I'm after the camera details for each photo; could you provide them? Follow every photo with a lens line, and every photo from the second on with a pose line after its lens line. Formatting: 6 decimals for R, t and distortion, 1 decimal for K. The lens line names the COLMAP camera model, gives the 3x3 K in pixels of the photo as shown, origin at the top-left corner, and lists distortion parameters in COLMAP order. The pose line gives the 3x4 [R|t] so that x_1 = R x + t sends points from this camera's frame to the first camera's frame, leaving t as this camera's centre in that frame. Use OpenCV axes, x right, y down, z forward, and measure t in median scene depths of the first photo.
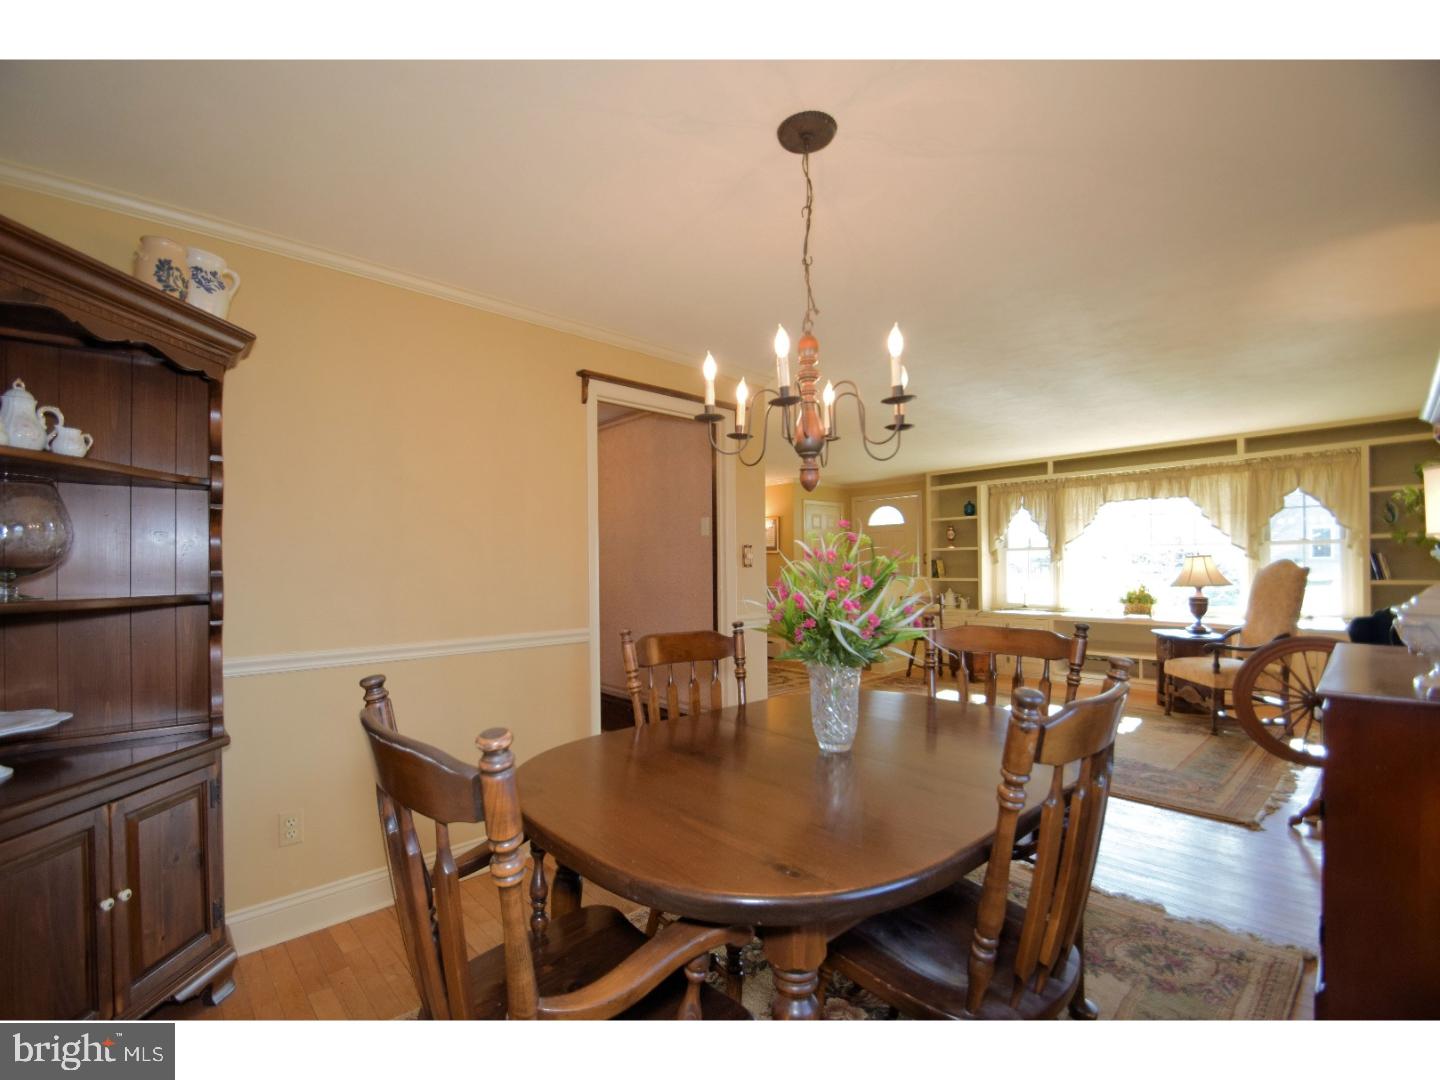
lens RADIAL K [[635.3, 0, 694.5], [0, 635.3, 561.8], [0, 0, 1]] dist [-0.003832, -0.000206]
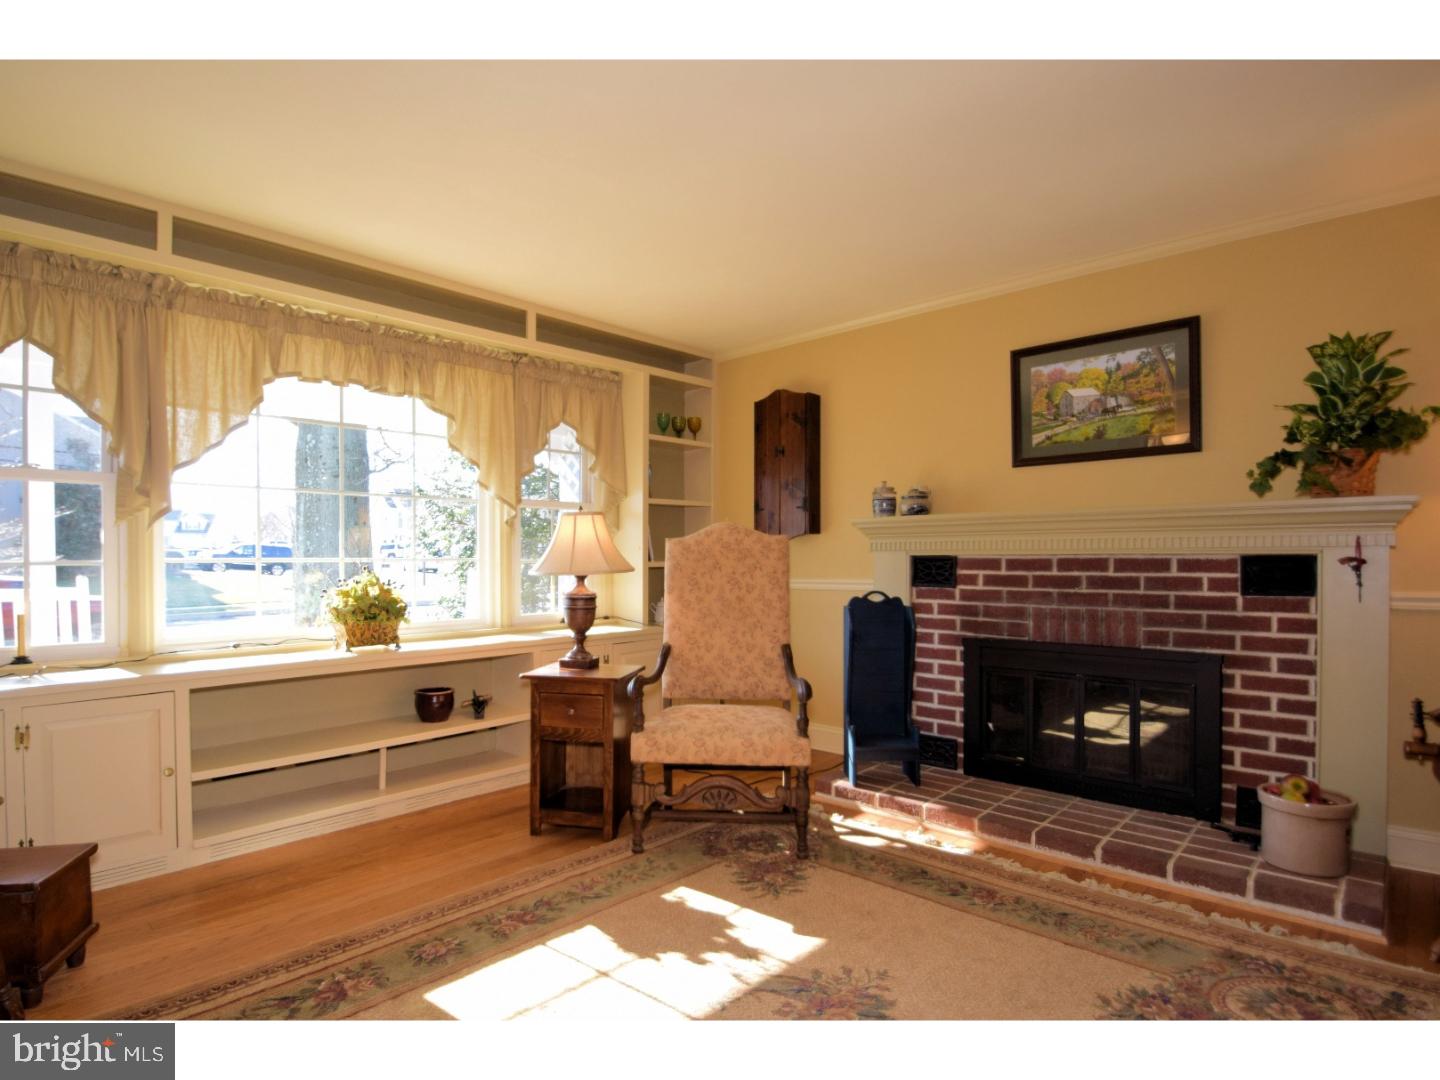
lens RADIAL K [[767.8, 0, 670.9], [0, 767.8, 564.5], [0, 0, 1]] dist [-0.014046, -0.009423]
pose [[-0.062888, 0.006011, 0.998002, 0.156012], [-0.002888, 0.999977, -0.006205, 0.029504], [-0.998016, -0.003273, -0.062869, 0.810501]]
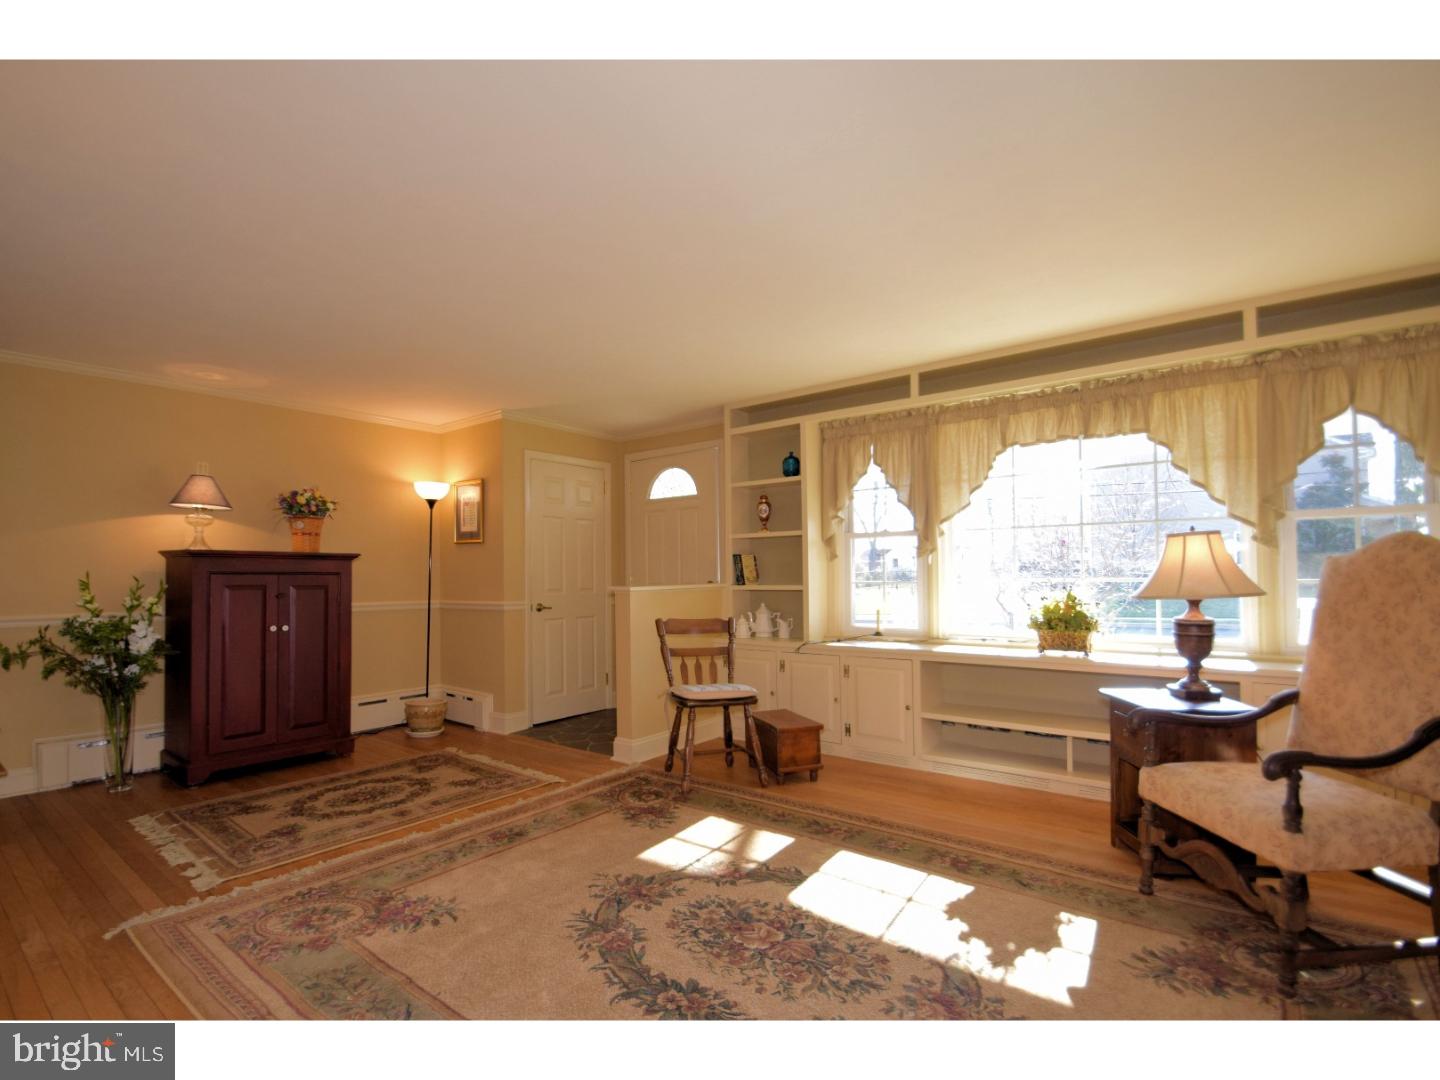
lens RADIAL K [[688.2, 0, 707.4], [0, 688.2, 557.6], [0, 0, 1]] dist [0.001983, -0.002513]
pose [[0.983422, 0.007169, 0.181191, 0.291431], [-0.003214, 0.999750, -0.022109, 0.018026], [-0.181305, 0.021160, 0.983199, 0.471930]]
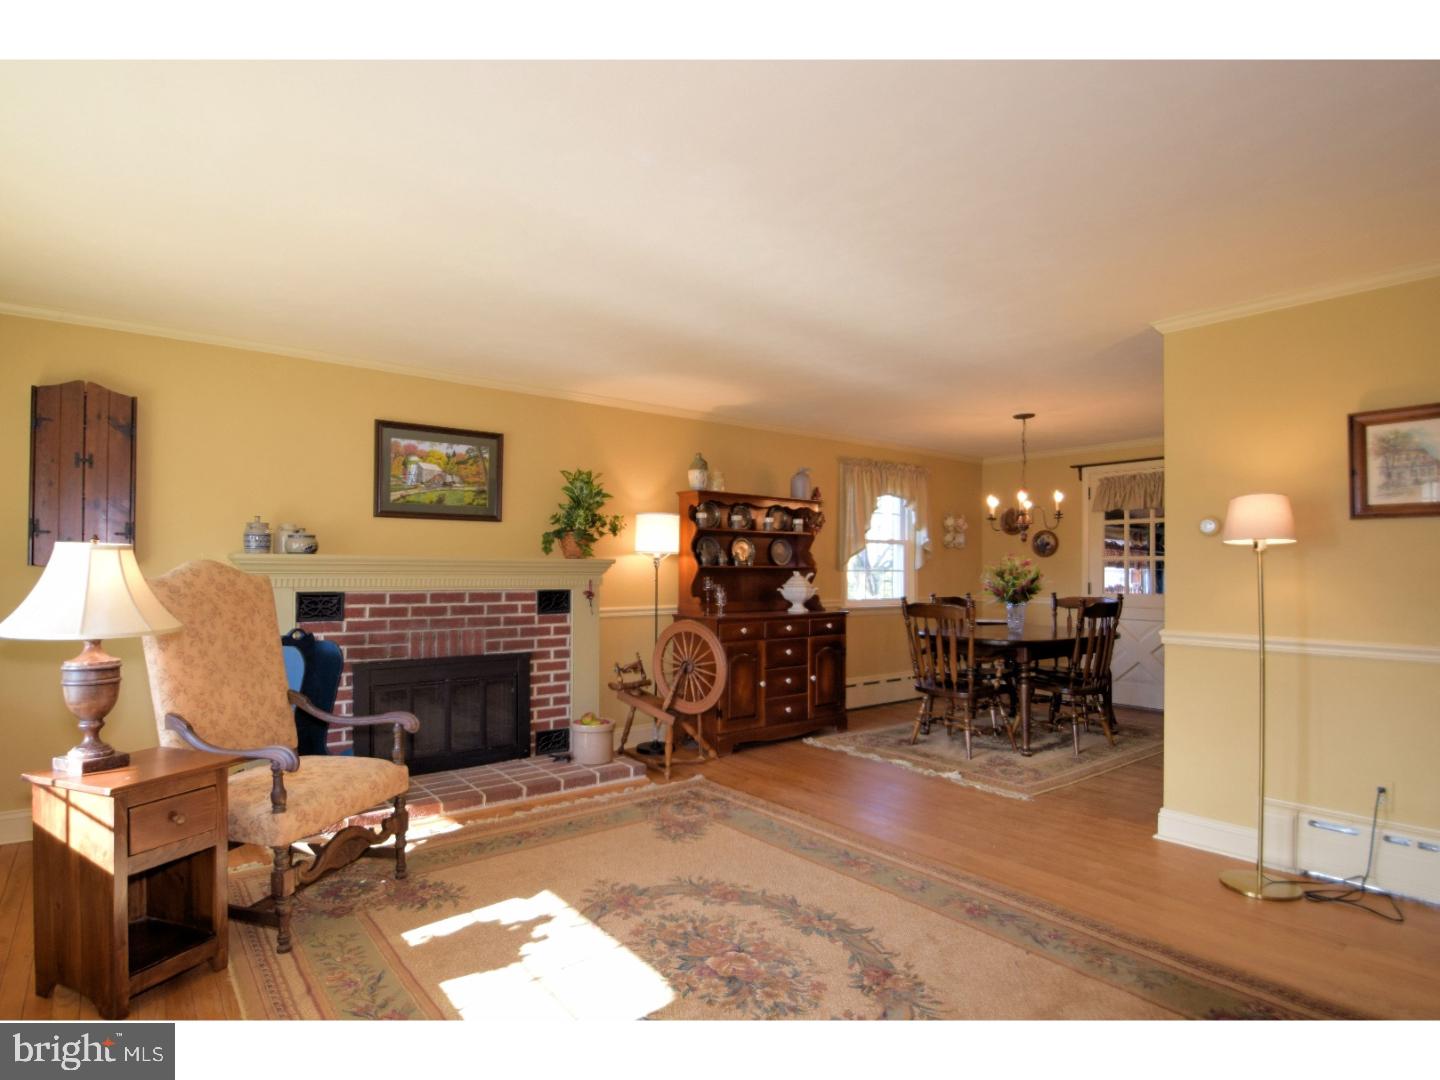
lens RADIAL K [[767.8, 0, 698.8], [0, 767.8, 562.7], [0, 0, 1]] dist [-0.014046, -0.009423]
pose [[-0.997876, 0.009856, 0.064384, 0.367727], [0.008669, 0.999788, -0.018692, 0.009836], [-0.064555, -0.018094, -0.997750, 1.163438]]
